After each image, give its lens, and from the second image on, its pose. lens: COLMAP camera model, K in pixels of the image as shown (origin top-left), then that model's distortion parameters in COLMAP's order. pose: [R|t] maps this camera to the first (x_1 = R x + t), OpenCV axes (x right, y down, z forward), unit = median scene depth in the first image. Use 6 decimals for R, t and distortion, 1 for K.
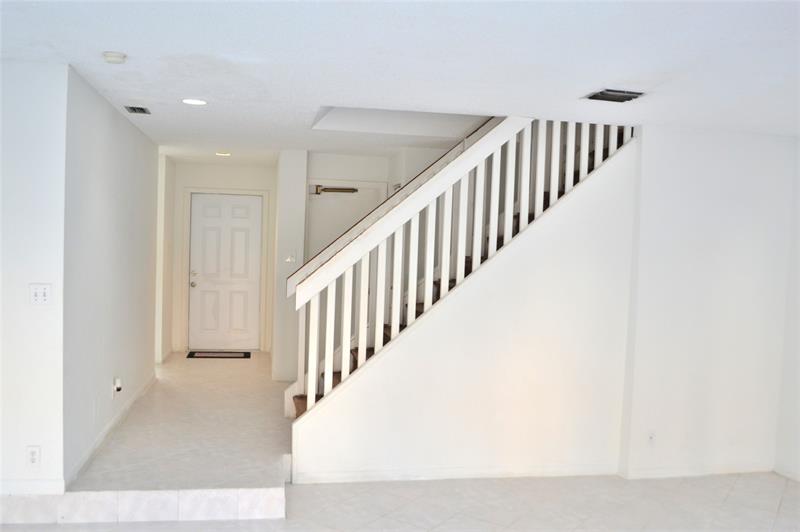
lens RADIAL K [[722.3, 0, 399.6], [0, 722.3, 269.3], [0, 0, 1]] dist [-0.057365, 0.002154]
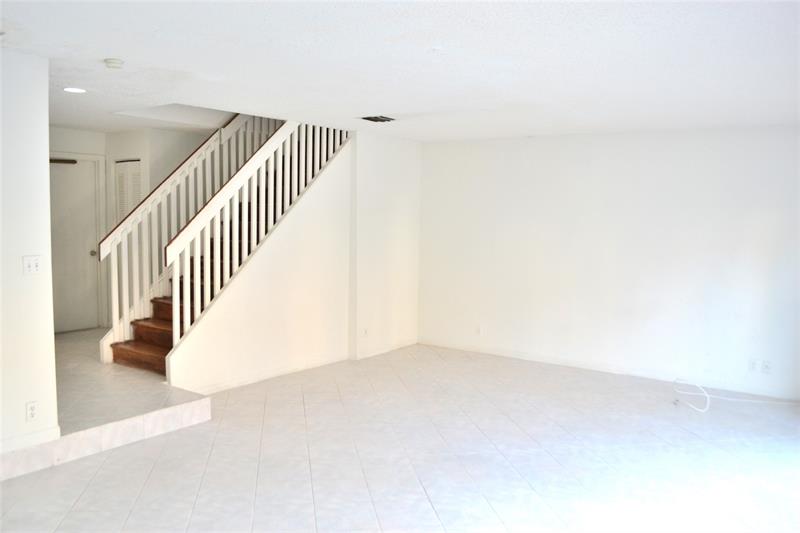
lens RADIAL K [[693.9, 0, 399.5], [0, 693.9, 266.6], [0, 0, 1]] dist [-0.012853, -0.008646]
pose [[0.705903, -0.075000, 0.704327, -0.805516], [0.031487, 0.996718, 0.074578, -0.023975], [-0.707608, -0.030467, 0.705948, -0.157247]]
